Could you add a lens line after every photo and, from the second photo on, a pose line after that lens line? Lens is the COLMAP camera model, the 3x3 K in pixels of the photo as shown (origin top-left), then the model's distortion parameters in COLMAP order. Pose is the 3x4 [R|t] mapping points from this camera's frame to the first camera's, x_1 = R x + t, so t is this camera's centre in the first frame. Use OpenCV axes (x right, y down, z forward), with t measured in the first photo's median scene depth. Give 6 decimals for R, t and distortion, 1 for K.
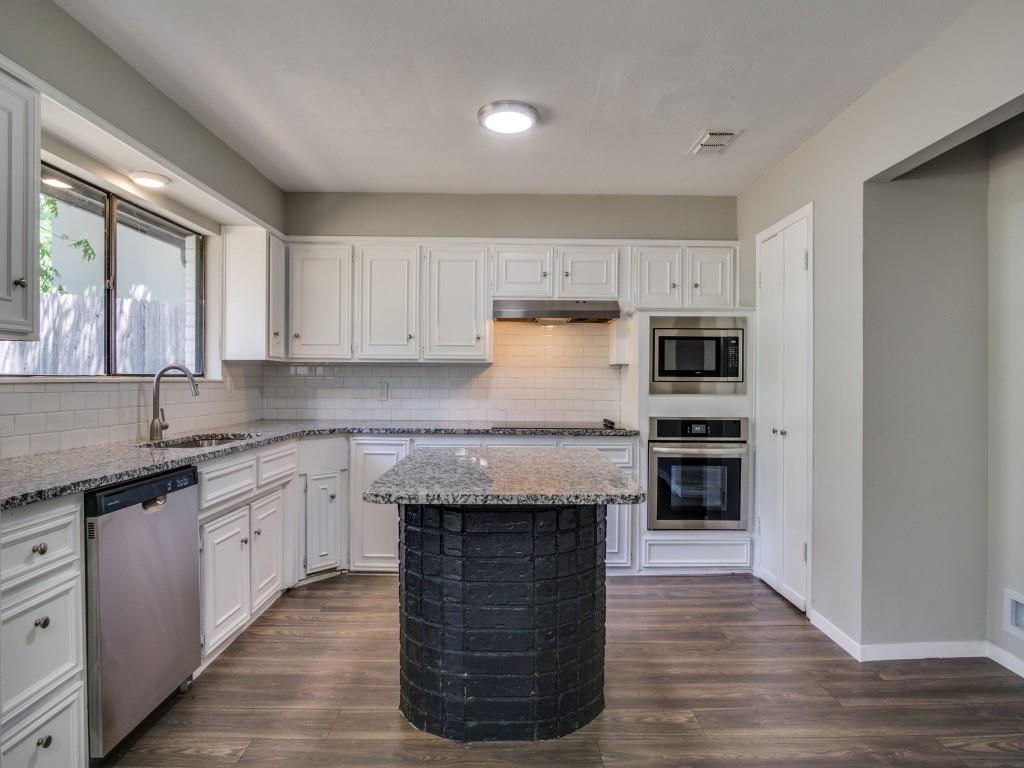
lens RADIAL K [[549.7, 0, 508.6], [0, 549.7, 364.4], [0, 0, 1]] dist [-0.019334, 0.002219]
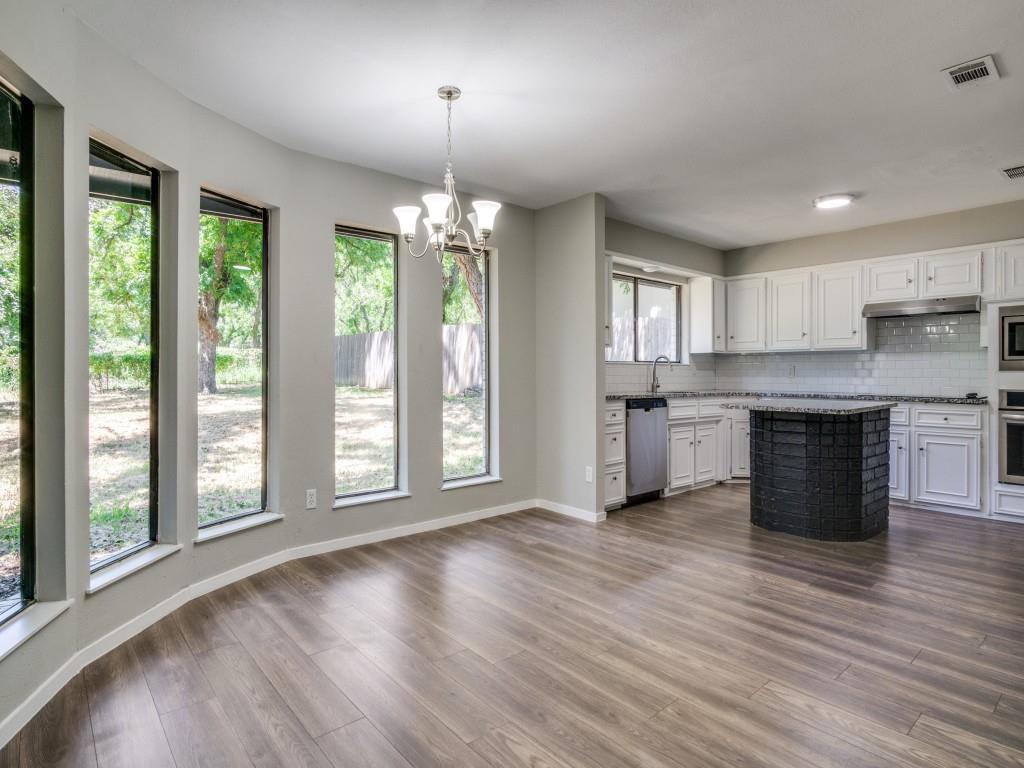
lens RADIAL K [[549.7, 0, 508.6], [0, 549.7, 364.4], [0, 0, 1]] dist [-0.019334, 0.002219]
pose [[0.635081, -0.014926, -0.772302, 0.493530], [0.018914, 0.999814, -0.003770, 0.023511], [0.772214, -0.012213, 0.635245, -0.607962]]
